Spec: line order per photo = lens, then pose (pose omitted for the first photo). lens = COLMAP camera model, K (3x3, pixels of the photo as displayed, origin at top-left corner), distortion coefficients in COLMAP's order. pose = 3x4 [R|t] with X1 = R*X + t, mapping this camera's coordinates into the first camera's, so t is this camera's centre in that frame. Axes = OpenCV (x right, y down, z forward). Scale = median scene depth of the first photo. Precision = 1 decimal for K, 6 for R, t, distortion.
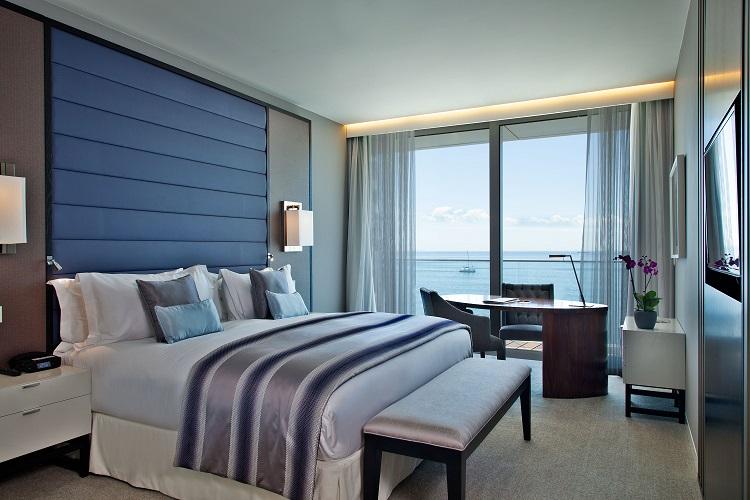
lens RADIAL K [[519.1, 0, 374.1], [0, 519.1, 247.1], [0, 0, 1]] dist [0.048540, 0.002176]
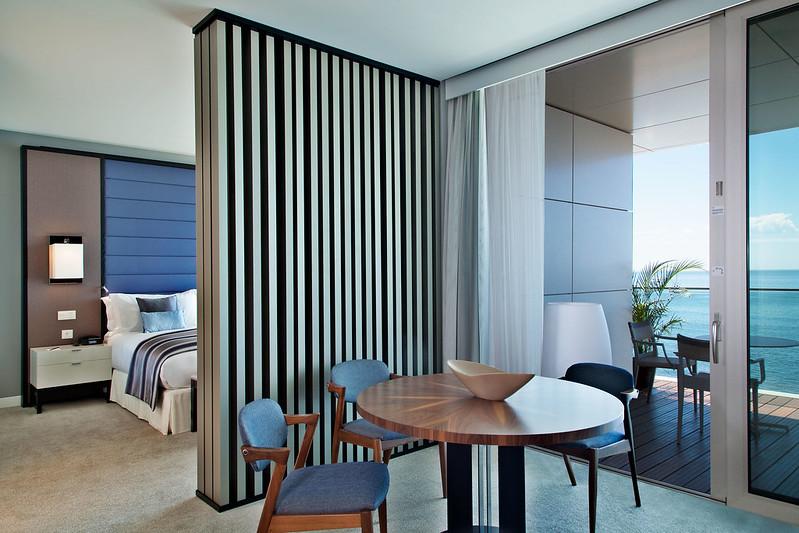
lens RADIAL K [[553.0, 0, 399.3], [0, 553.0, 266.5], [0, 0, 1]] dist [0.048540, 0.002176]
pose [[0.936302, -0.014768, -0.350886, 1.039040], [0.014482, 0.999889, -0.003440, -0.023610], [0.350898, -0.001860, 0.936412, -0.462863]]
